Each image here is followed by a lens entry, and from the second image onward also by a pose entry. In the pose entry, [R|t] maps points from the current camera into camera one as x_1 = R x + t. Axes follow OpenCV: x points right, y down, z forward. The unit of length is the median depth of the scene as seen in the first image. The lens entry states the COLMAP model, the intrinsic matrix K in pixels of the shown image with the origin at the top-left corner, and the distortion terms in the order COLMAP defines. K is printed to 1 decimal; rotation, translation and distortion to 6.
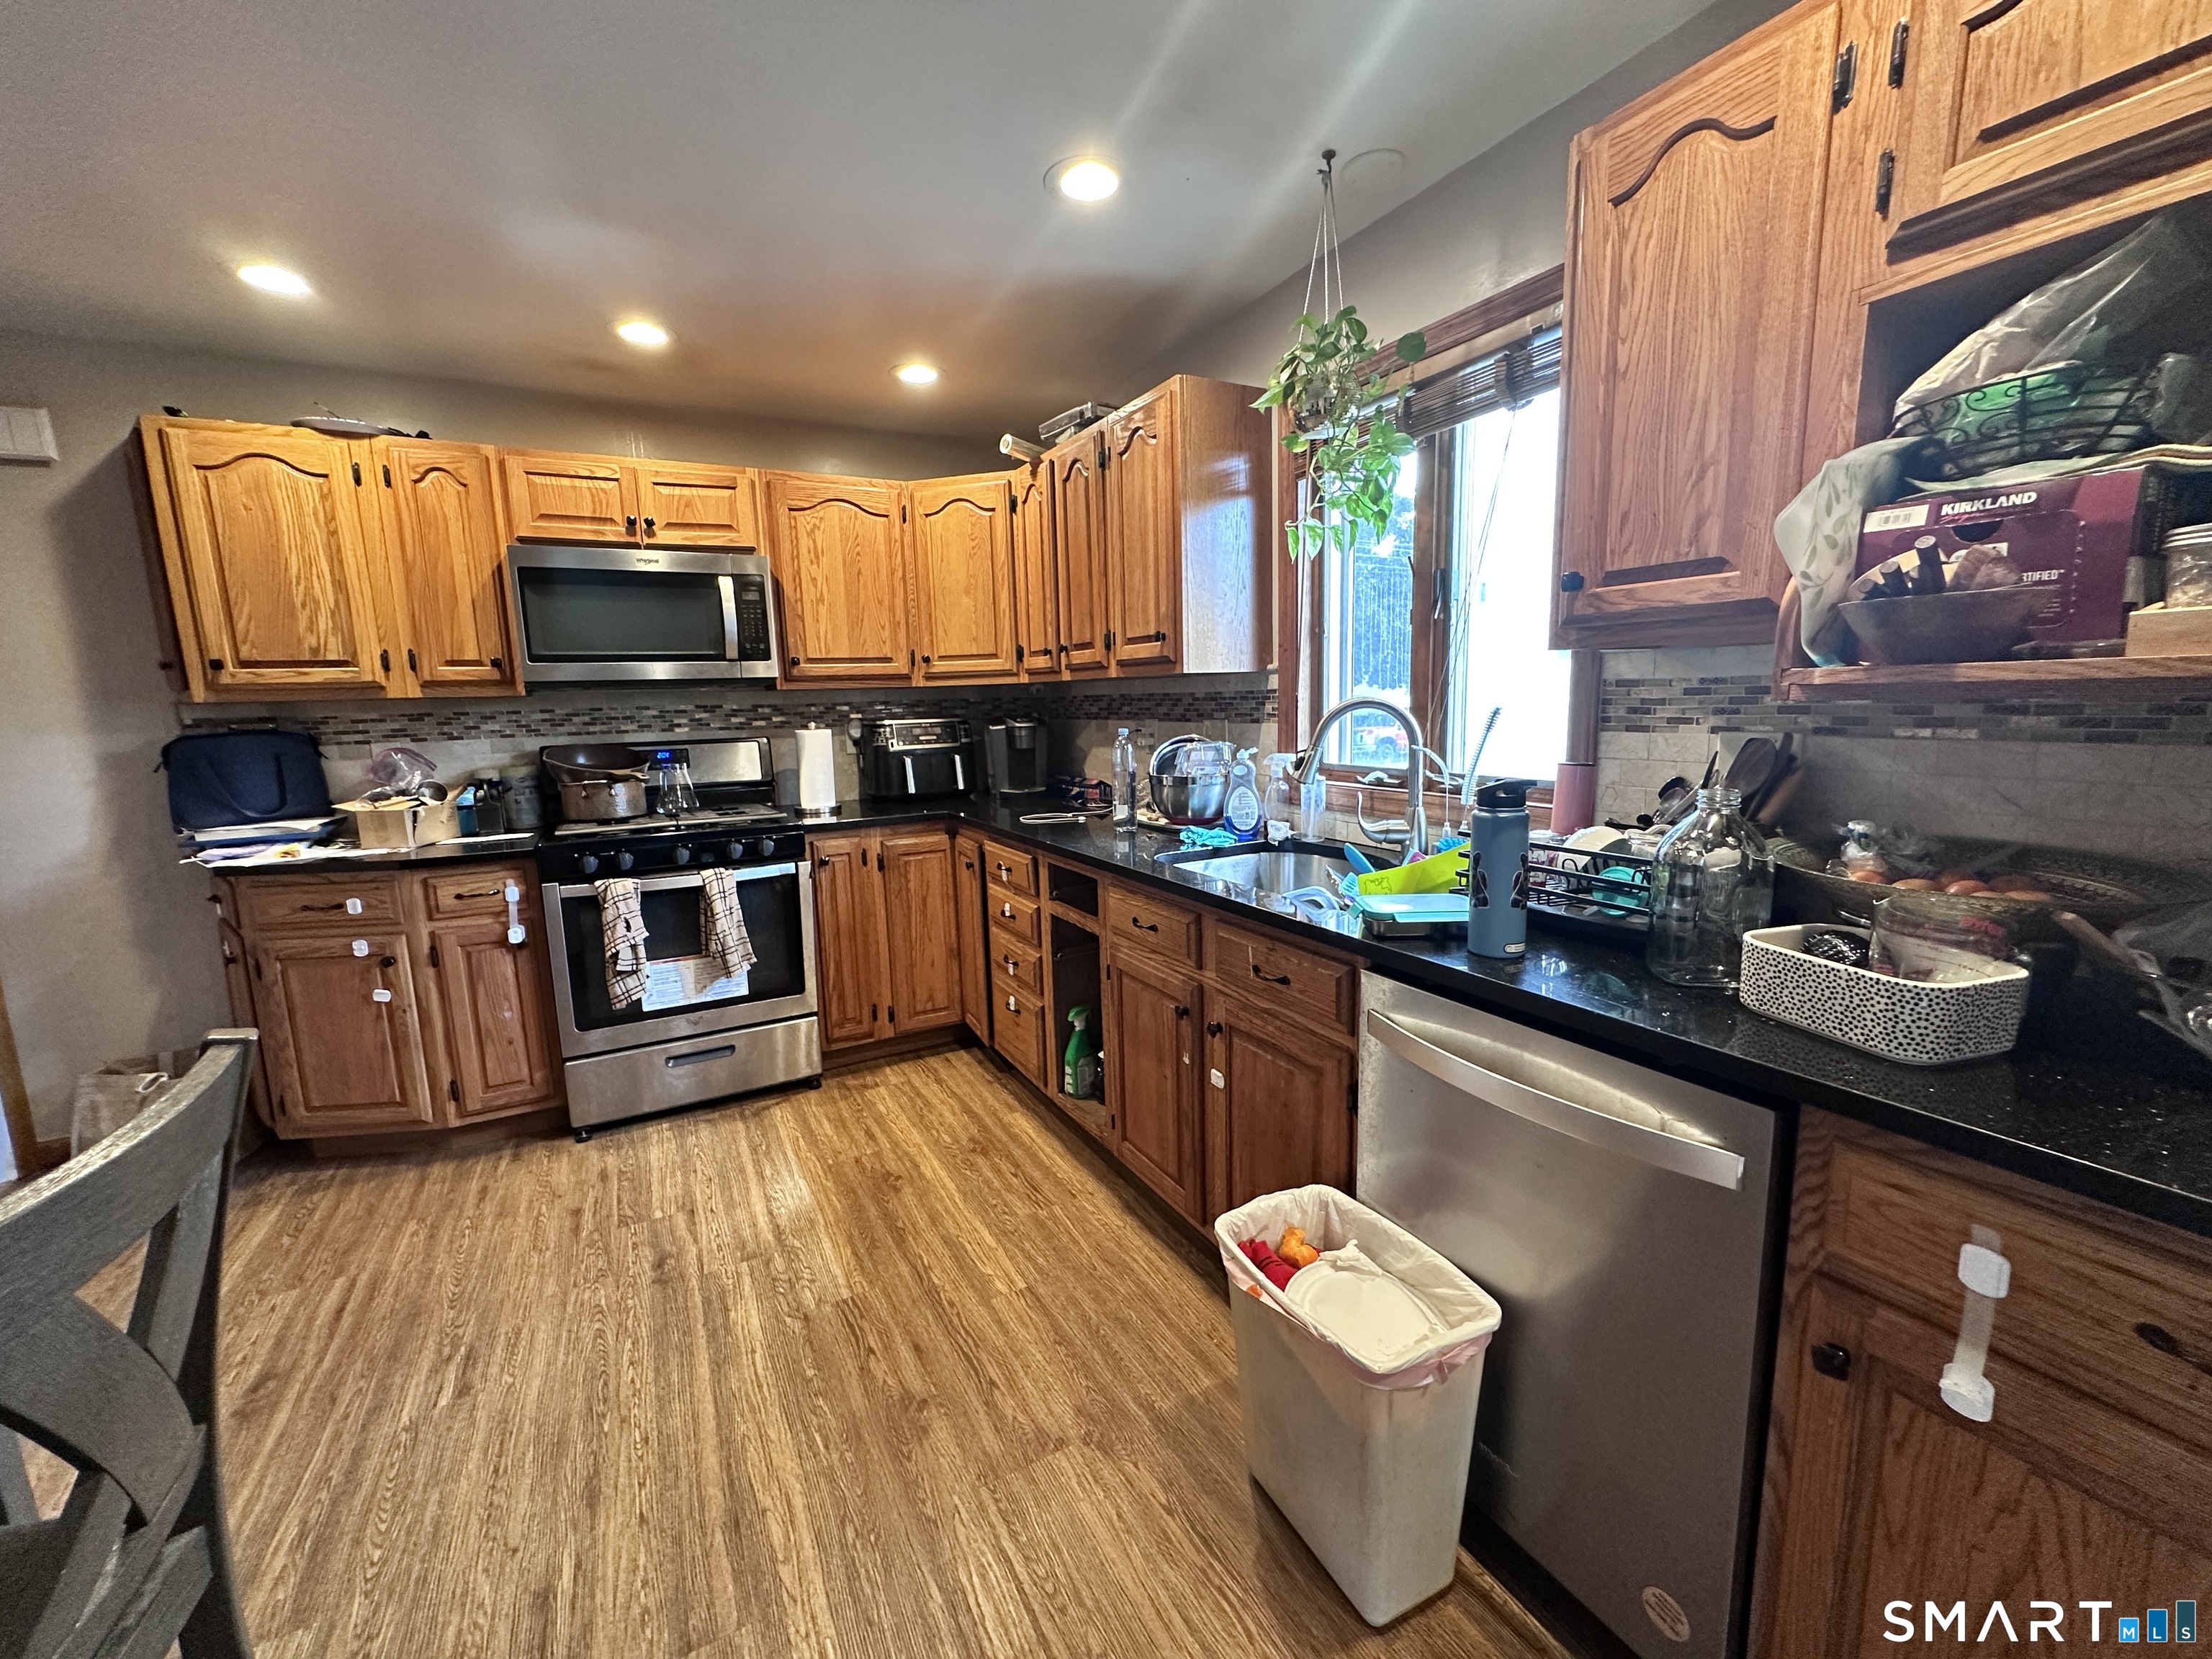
lens RADIAL K [[884.4, 0, 1102.9], [0, 884.4, 830.5], [0, 0, 1]] dist [-0.003204, 0.000519]
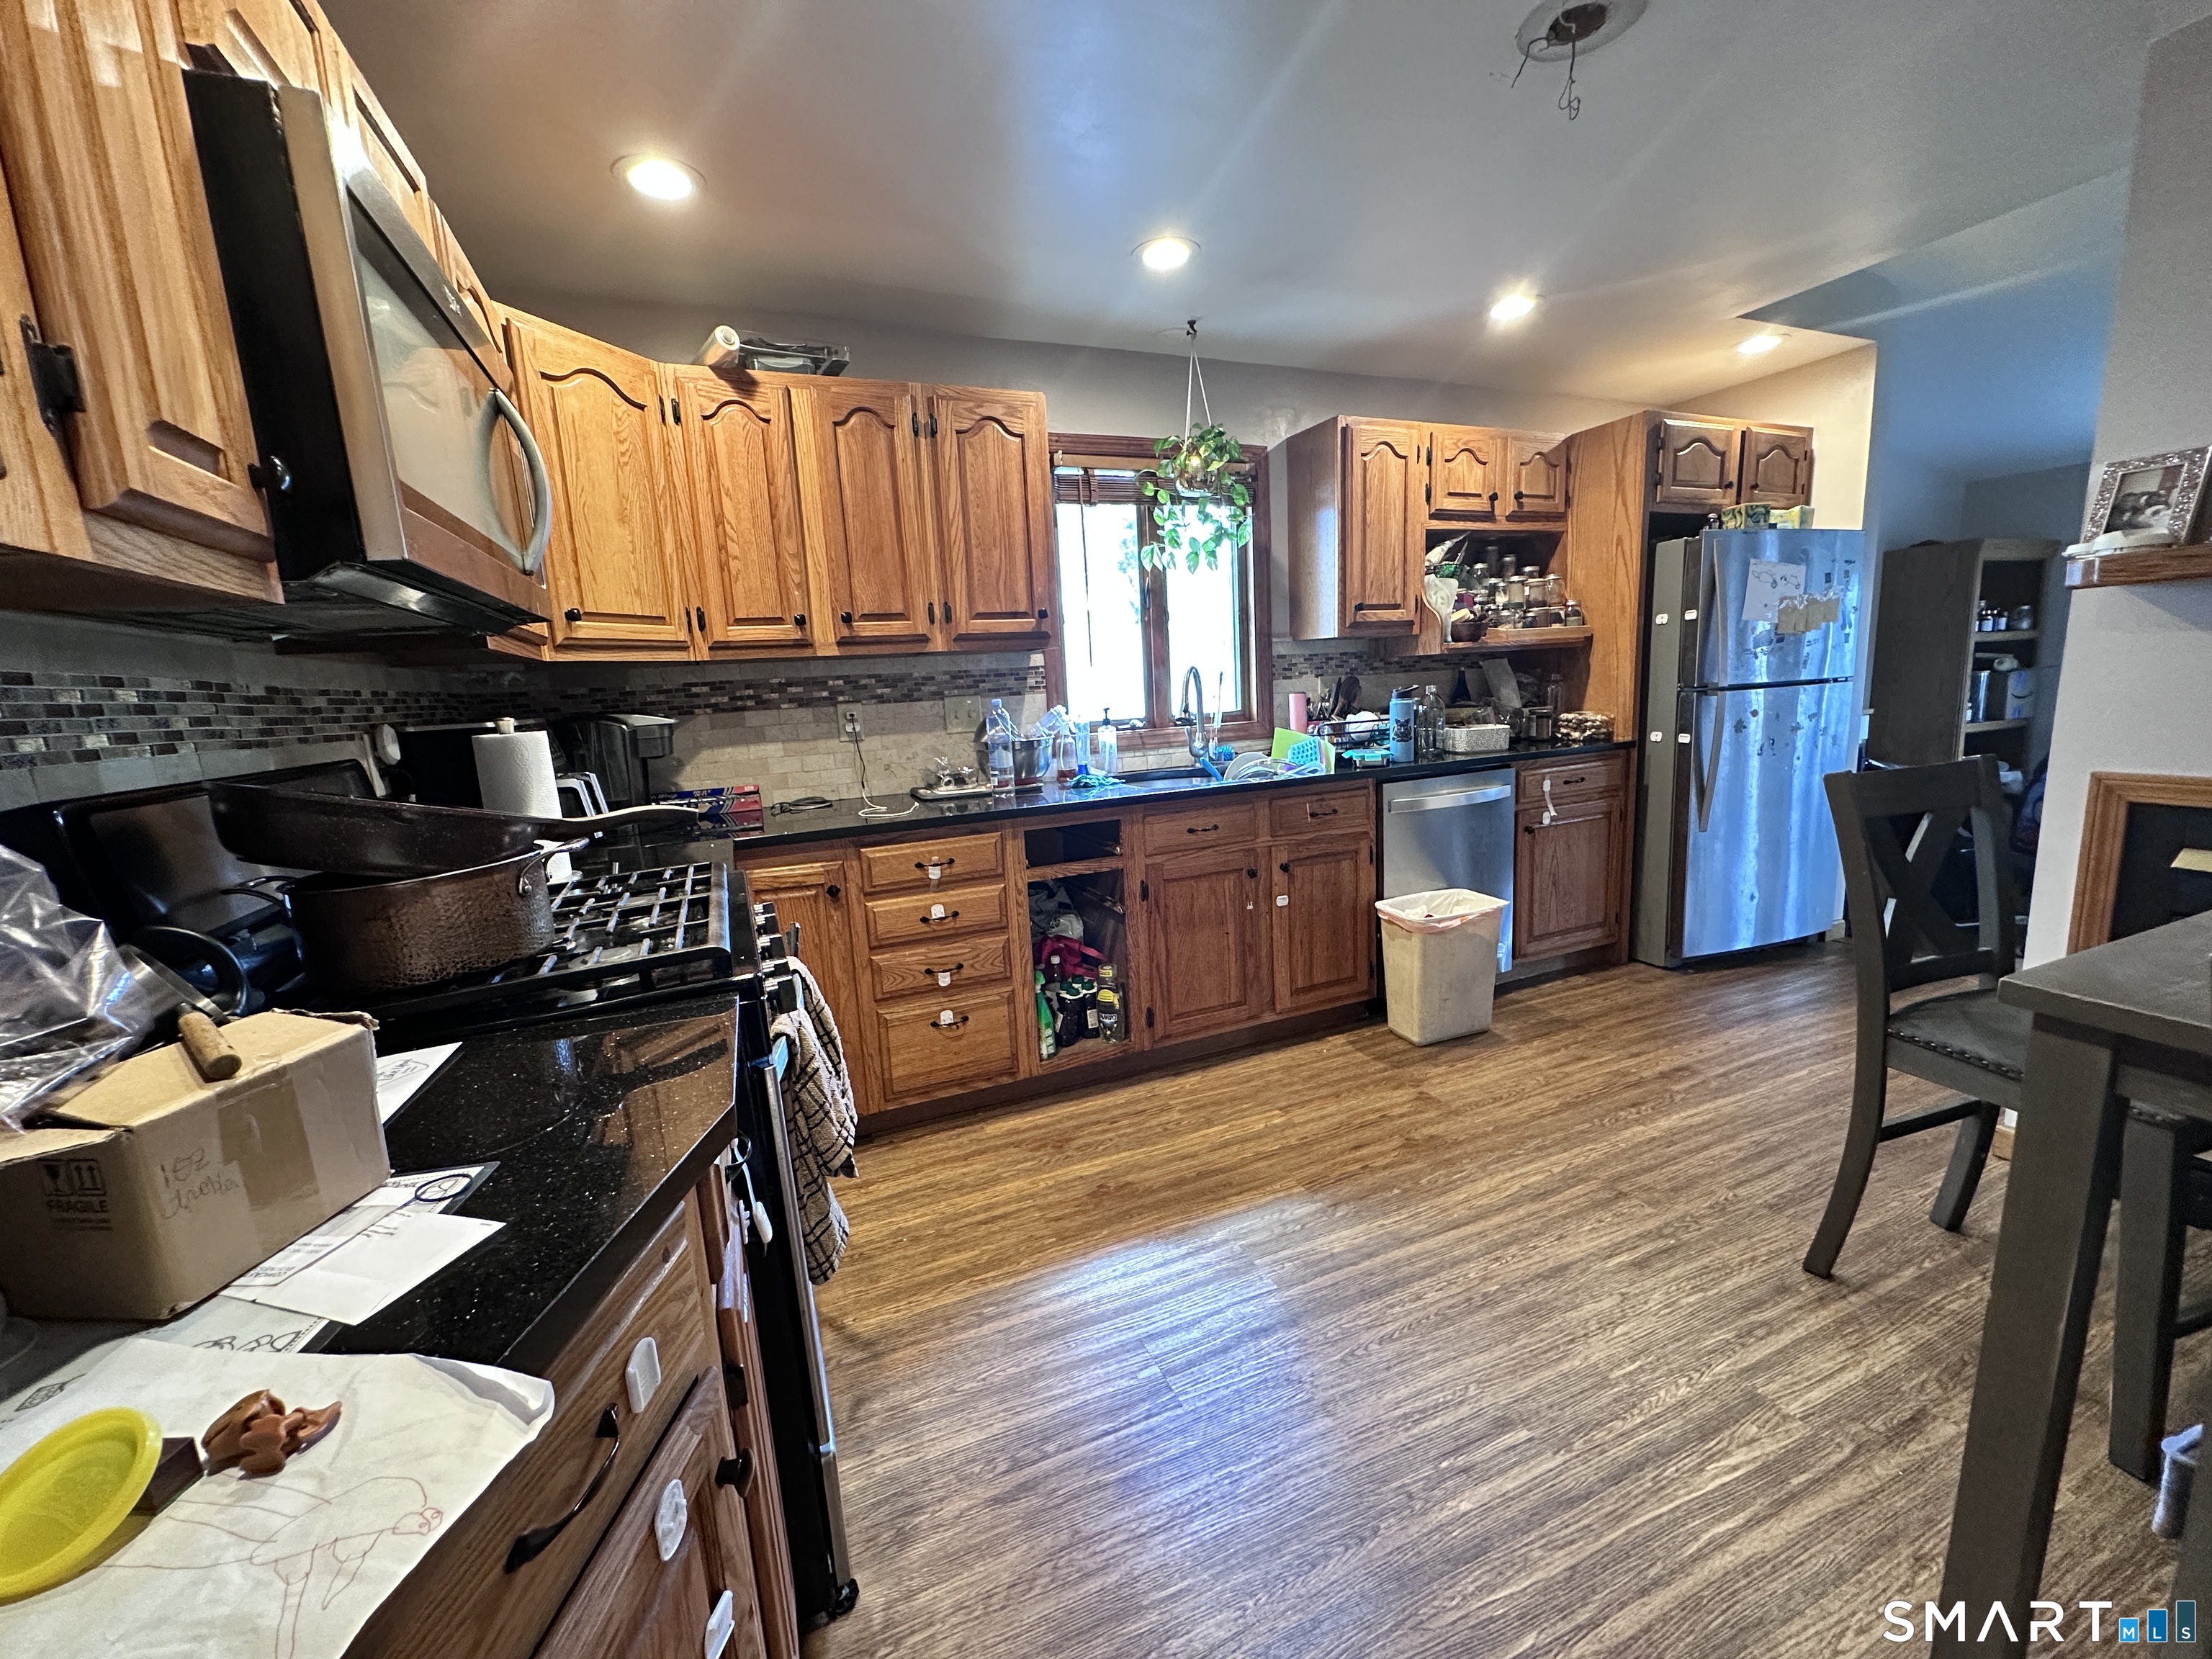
lens RADIAL K [[884.4, 0, 1107.2], [0, 884.4, 825.3], [0, 0, 1]] dist [-0.003204, 0.000519]
pose [[0.098968, -0.139890, 0.985209, -1.301520], [0.200515, 0.972564, 0.117952, -0.087020], [-0.974679, 0.185876, 0.124303, 0.991971]]
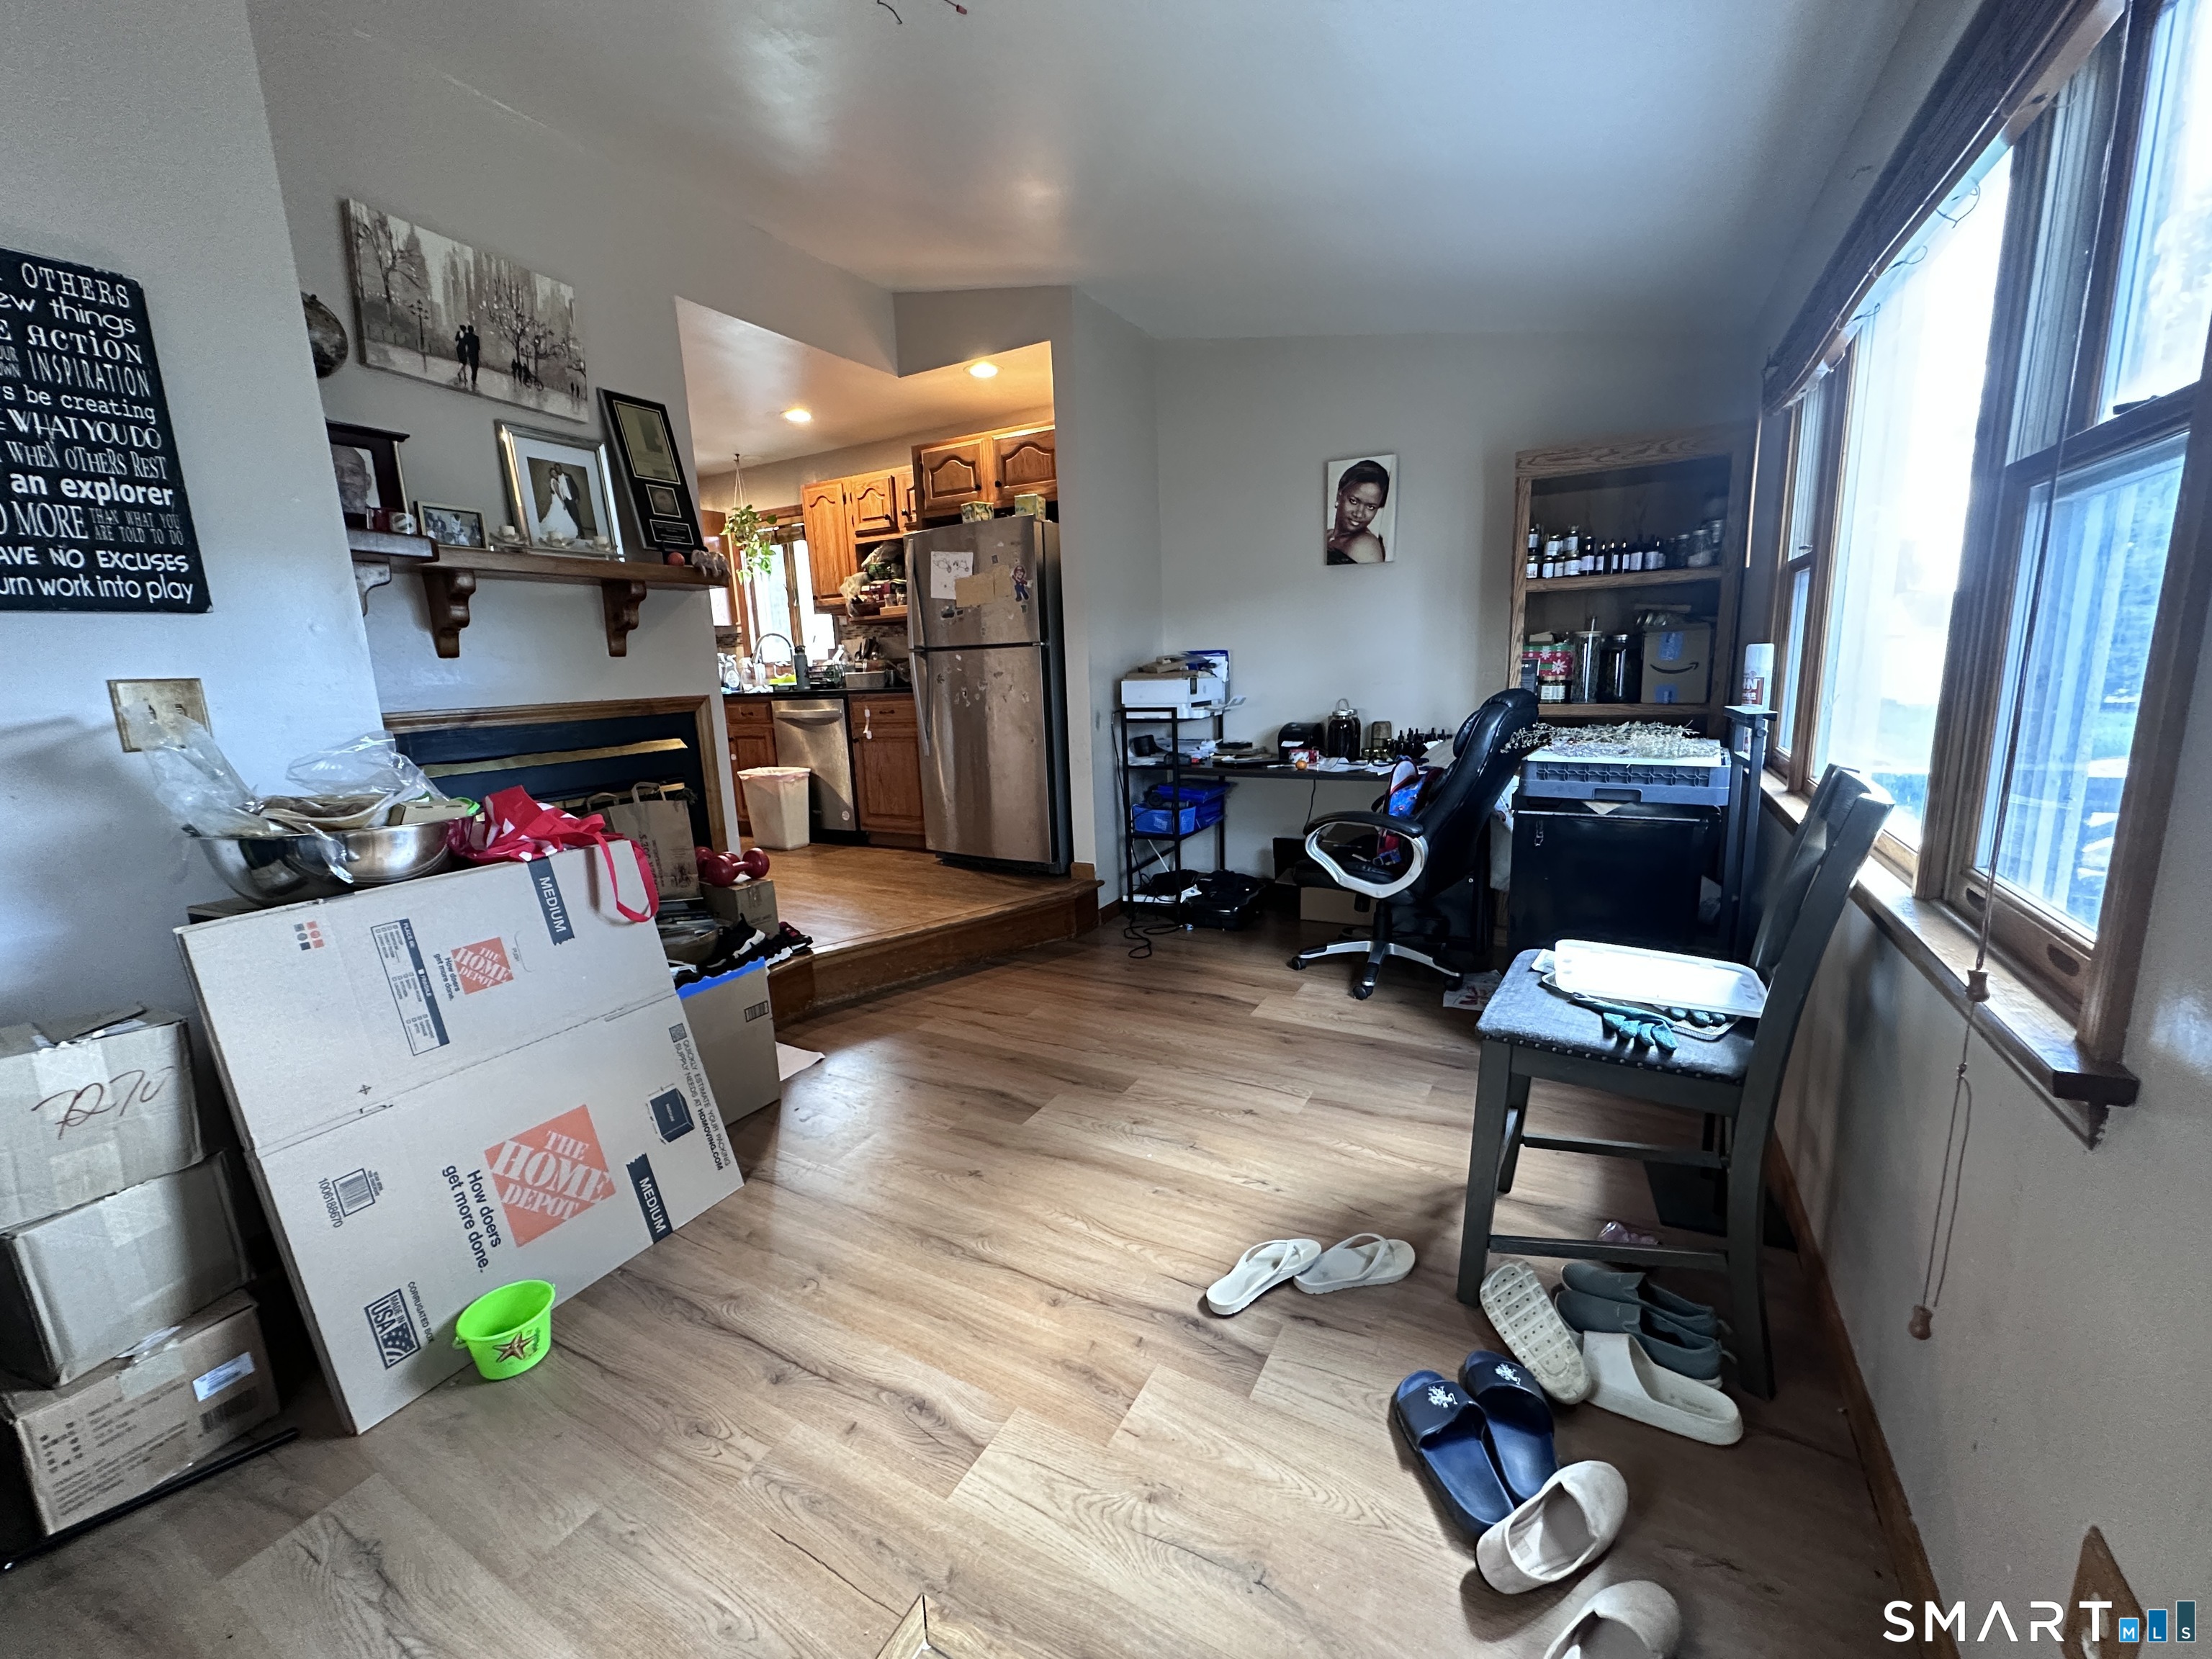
lens RADIAL K [[884.4, 0, 1092.0], [0, 884.4, 827.1], [0, 0, 1]] dist [-0.003204, 0.000519]
pose [[0.850078, -0.103601, 0.516366, -0.379162], [0.096332, 0.994507, 0.040945, 0.470651], [-0.517771, 0.014936, 0.855389, -2.028252]]
